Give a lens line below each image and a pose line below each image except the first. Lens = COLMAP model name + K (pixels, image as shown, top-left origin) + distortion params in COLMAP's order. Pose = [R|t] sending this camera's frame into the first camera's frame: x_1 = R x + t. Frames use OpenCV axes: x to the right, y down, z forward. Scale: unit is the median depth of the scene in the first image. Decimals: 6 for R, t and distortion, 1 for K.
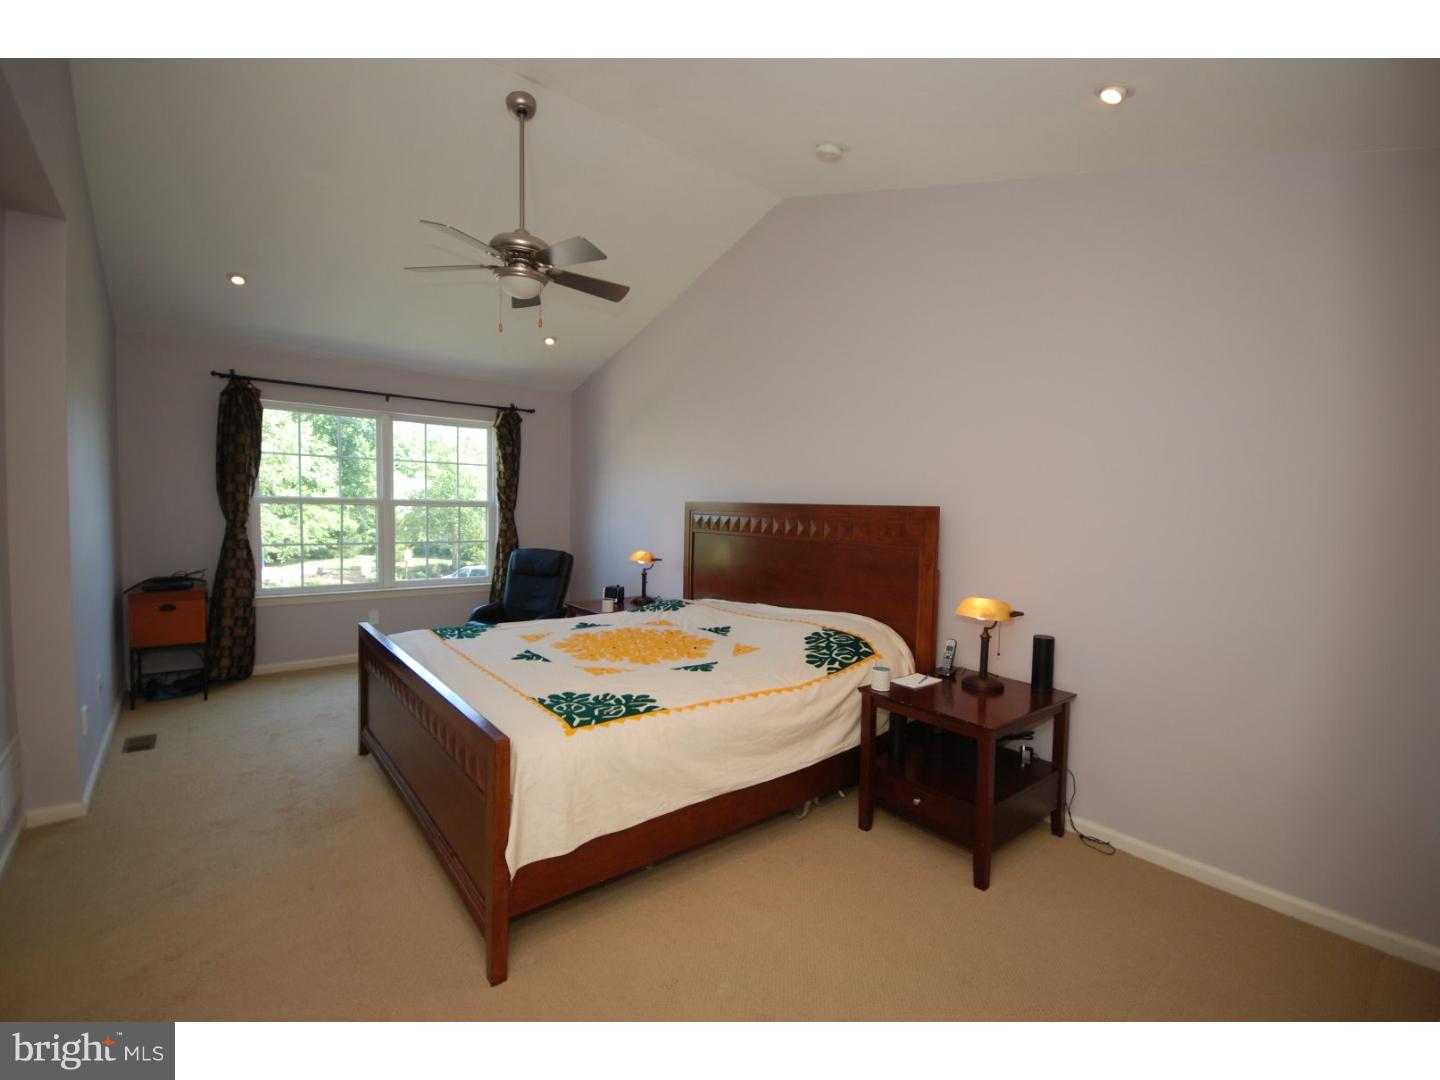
lens RADIAL K [[651.9, 0, 714.5], [0, 651.9, 539.8], [0, 0, 1]] dist [-0.000289, 0.000133]
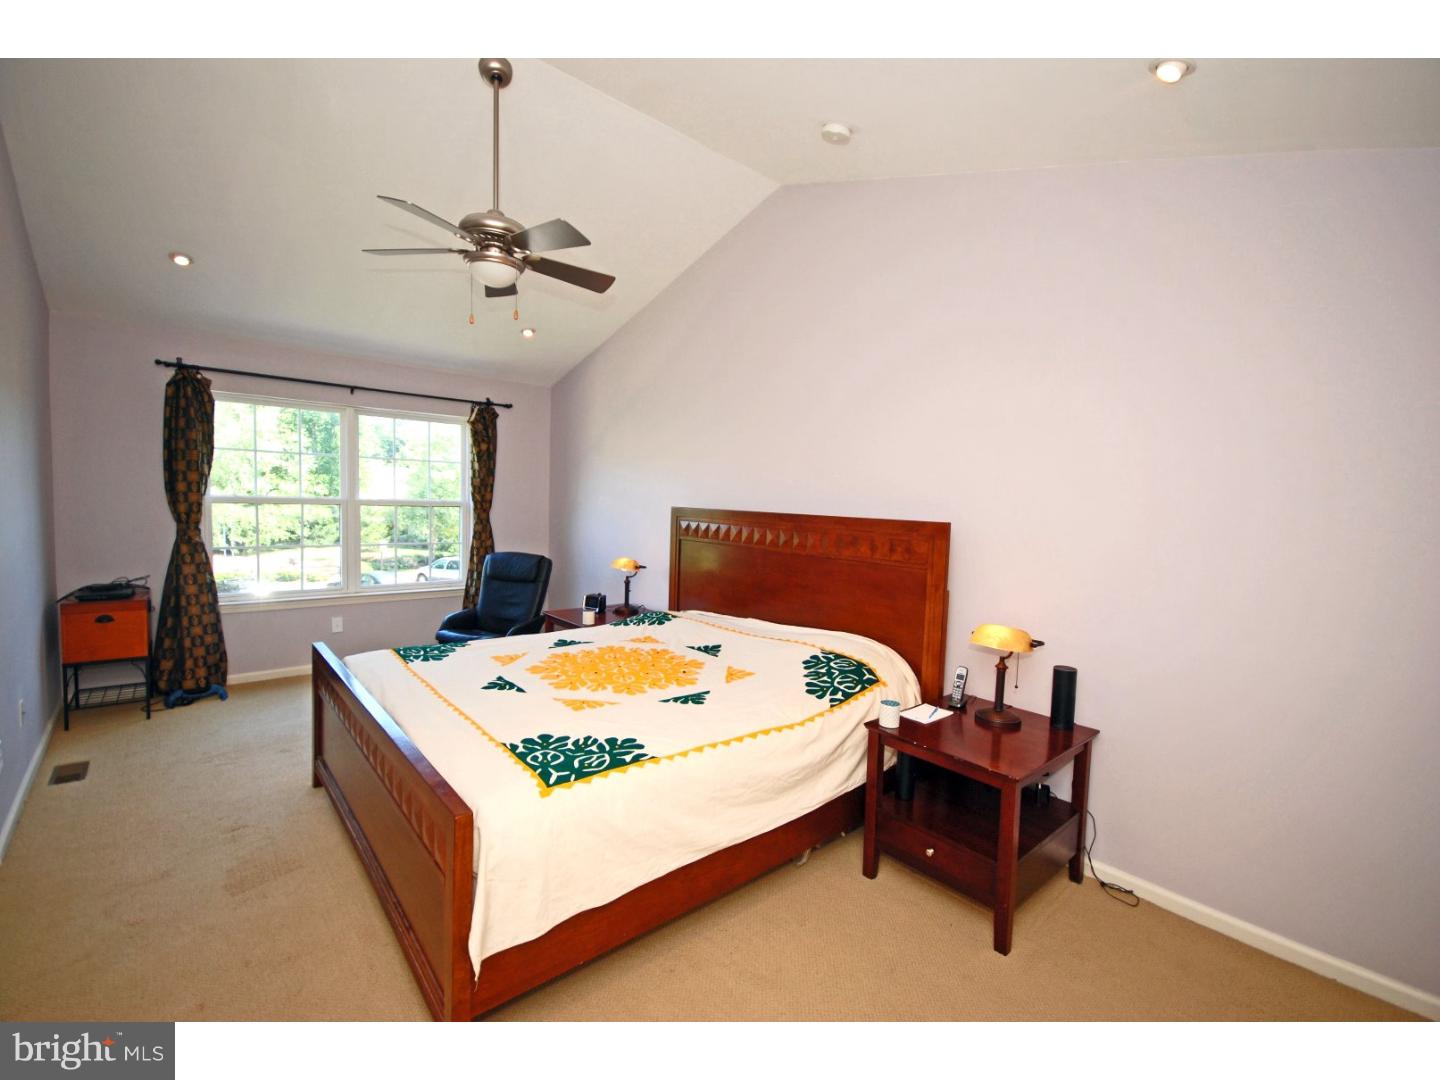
lens RADIAL K [[636.5, 0, 714.8], [0, 636.5, 536.6], [0, 0, 1]] dist [0.000781, -0.005148]
pose [[0.999335, 0.007870, 0.035607, -0.021053], [-0.008376, 0.999866, 0.014073, -0.040903], [-0.035491, -0.014361, 0.999267, 0.107128]]
